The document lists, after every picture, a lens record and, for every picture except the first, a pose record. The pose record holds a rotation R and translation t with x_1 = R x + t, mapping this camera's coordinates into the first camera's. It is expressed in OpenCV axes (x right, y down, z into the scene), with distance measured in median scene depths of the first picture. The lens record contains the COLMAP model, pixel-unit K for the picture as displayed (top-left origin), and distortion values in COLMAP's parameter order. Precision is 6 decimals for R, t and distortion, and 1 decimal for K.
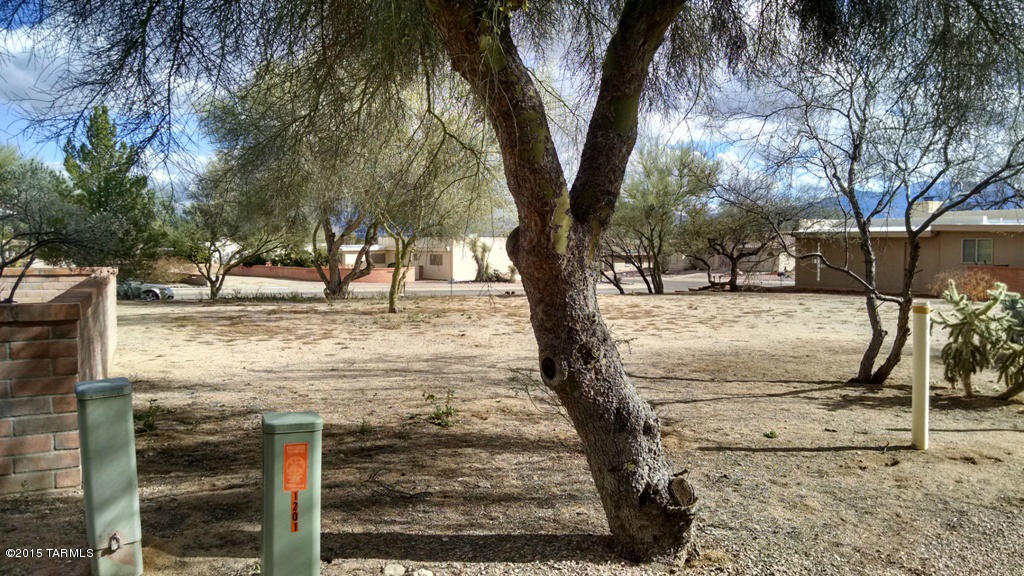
lens RADIAL K [[772.2, 0, 512.0], [0, 772.2, 288.0], [0, 0, 1]] dist [0.051844, -0.104827]
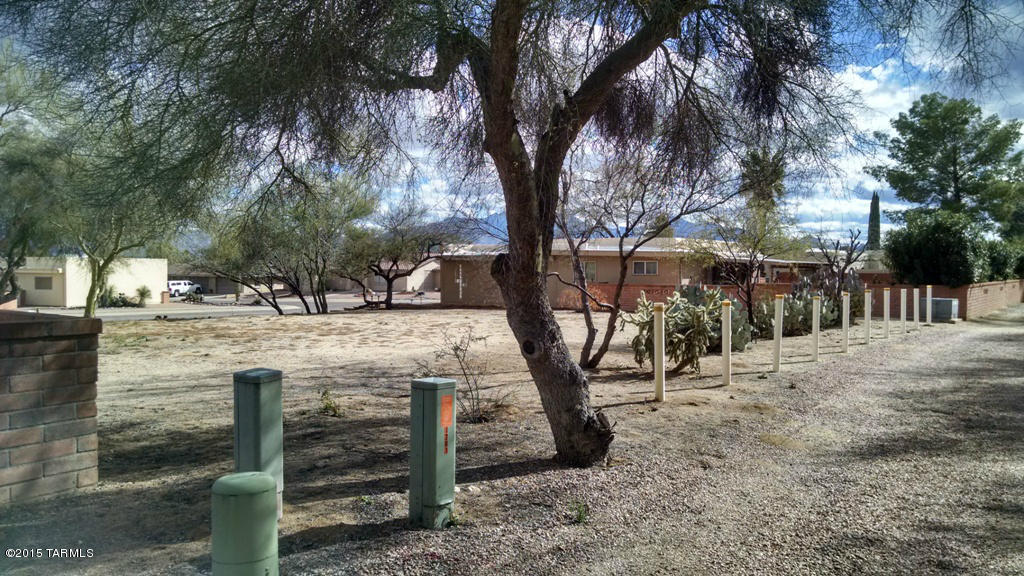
lens RADIAL K [[772.2, 0, 512.0], [0, 772.2, 288.0], [0, 0, 1]] dist [0.051844, -0.104827]
pose [[0.884605, -0.012652, 0.466169, -0.549720], [0.025418, 0.999454, -0.021106, 0.014471], [-0.465647, 0.030520, 0.884444, -0.264915]]
